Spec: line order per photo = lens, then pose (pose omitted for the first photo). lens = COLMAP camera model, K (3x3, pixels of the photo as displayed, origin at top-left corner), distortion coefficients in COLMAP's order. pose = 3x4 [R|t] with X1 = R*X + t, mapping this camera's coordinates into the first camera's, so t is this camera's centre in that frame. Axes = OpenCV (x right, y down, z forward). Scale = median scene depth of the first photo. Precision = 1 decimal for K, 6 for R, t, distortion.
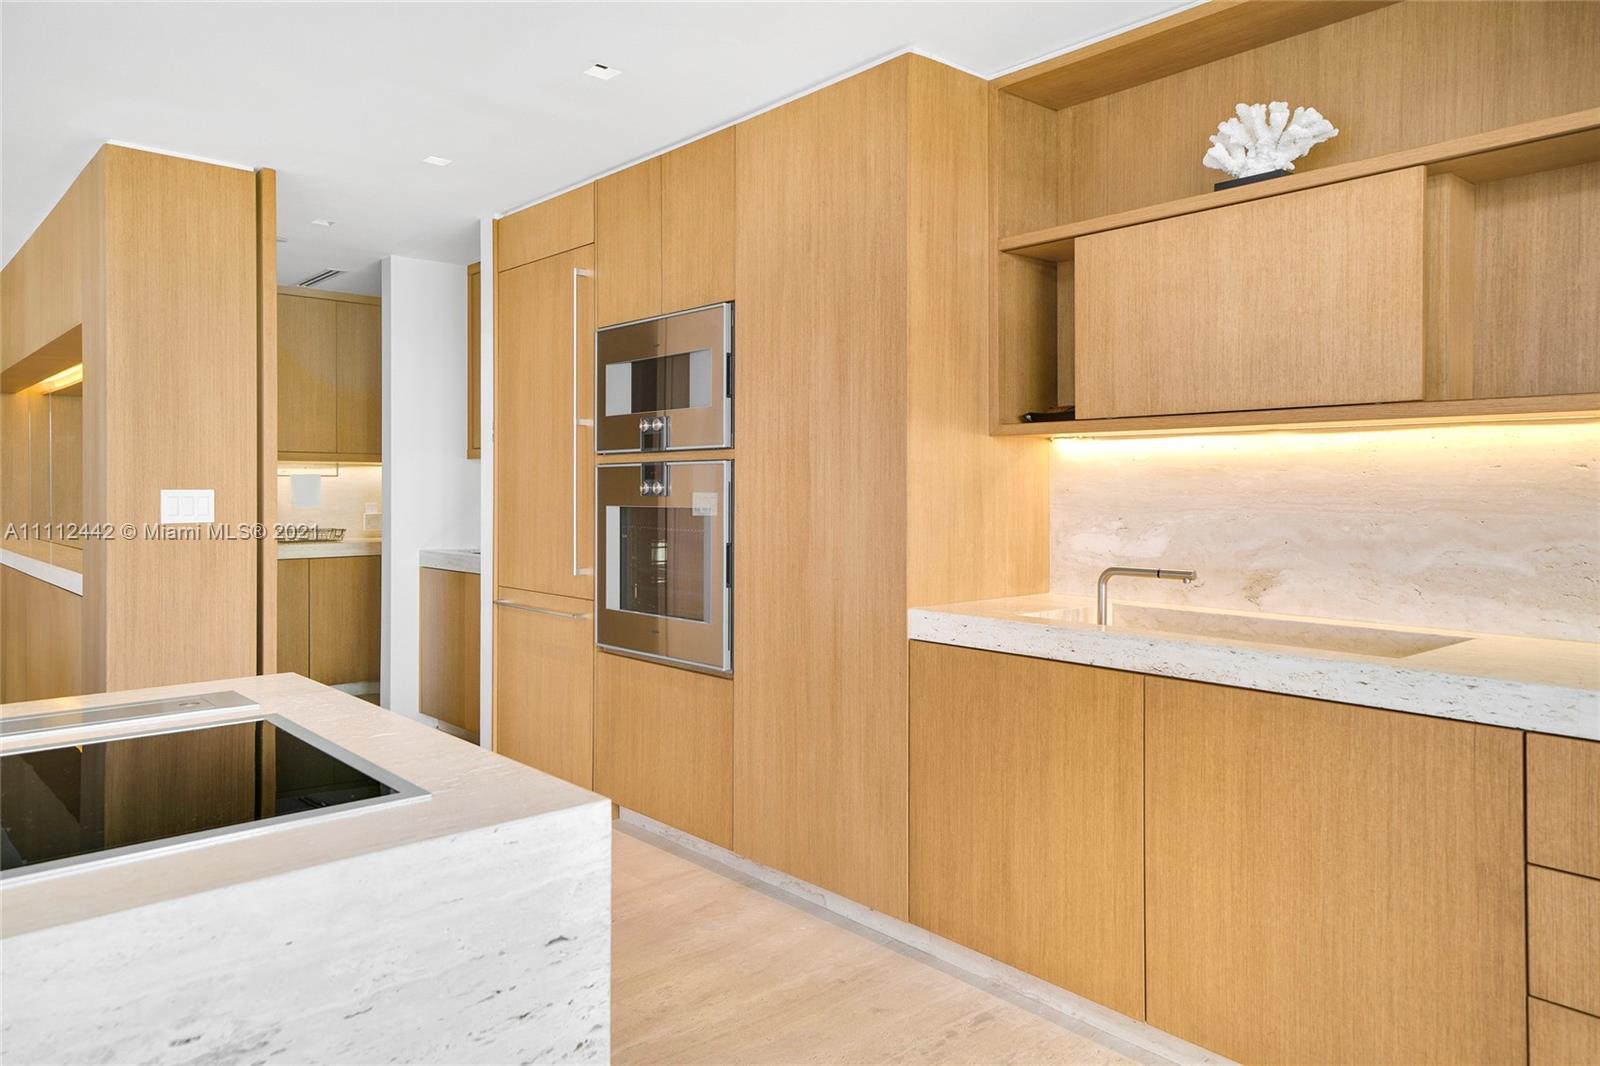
lens RADIAL K [[1063.8, 0, 788.7], [0, 1063.8, 496.1], [0, 0, 1]] dist [0.030471, 0.004707]
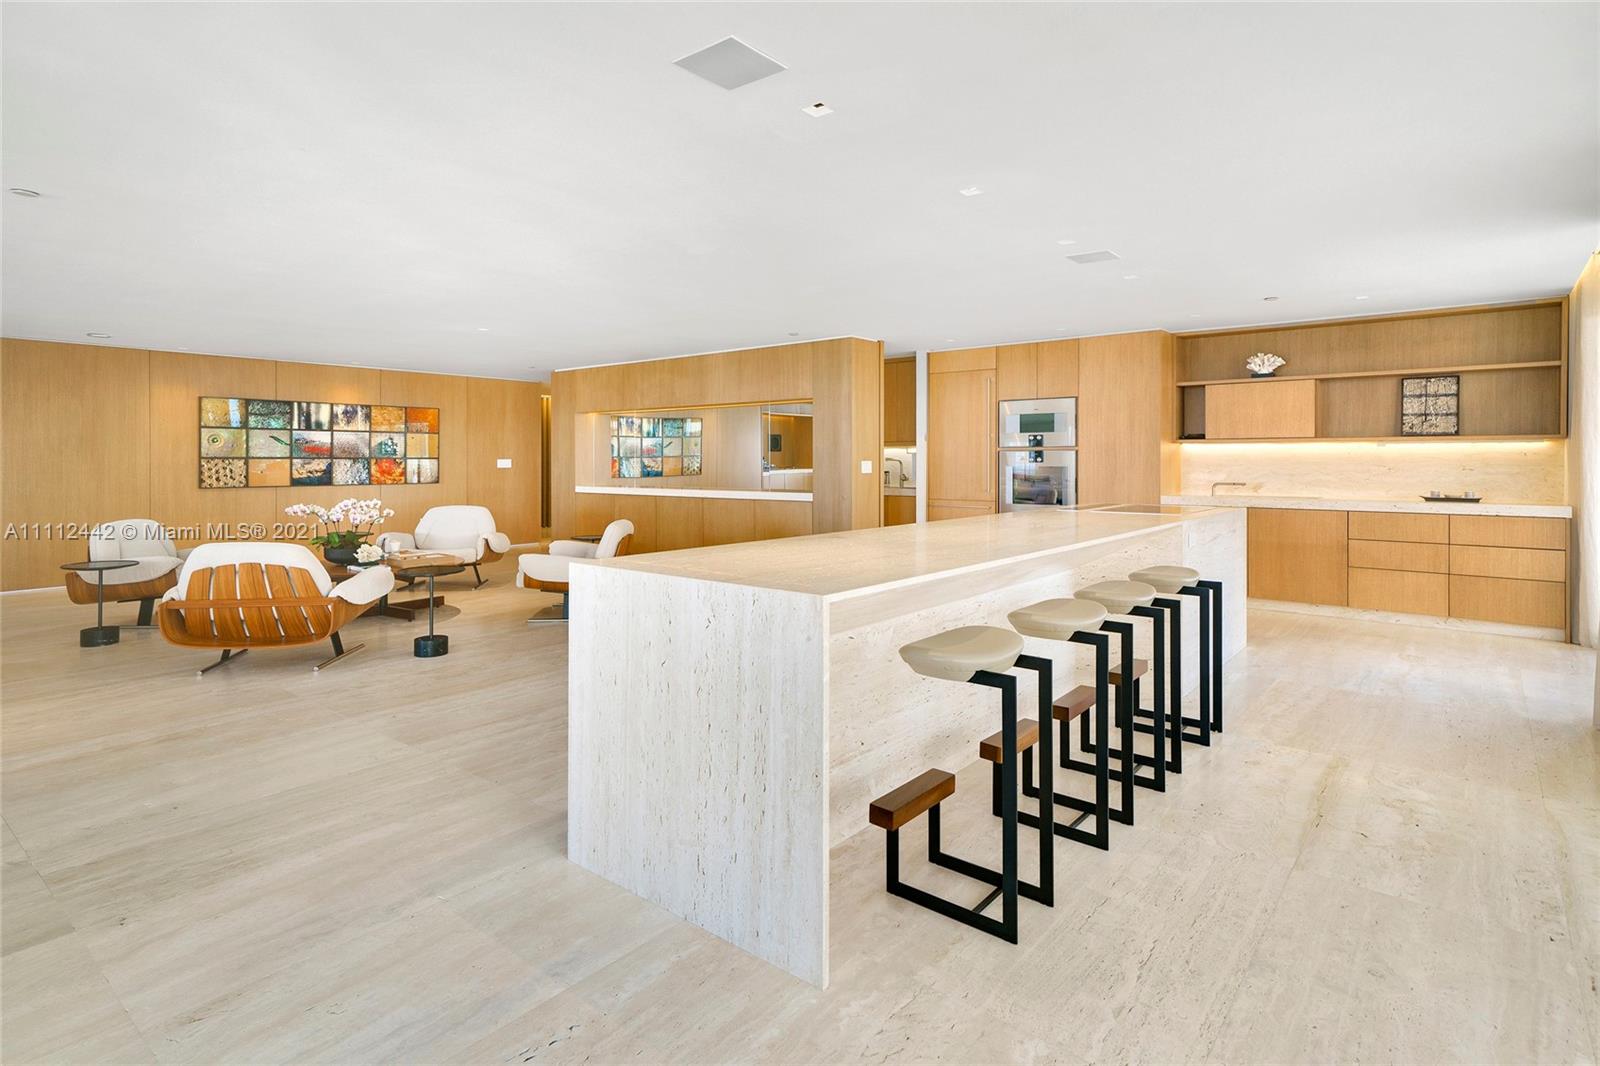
lens RADIAL K [[825.2, 0, 801.9], [0, 825.2, 482.4], [0, 0, 1]] dist [0.037648, -0.000137]
pose [[0.984331, -0.004951, 0.176264, -1.406892], [0.001730, 0.999829, 0.018418, 0.013899], [-0.176325, -0.017825, 0.984171, -1.329158]]
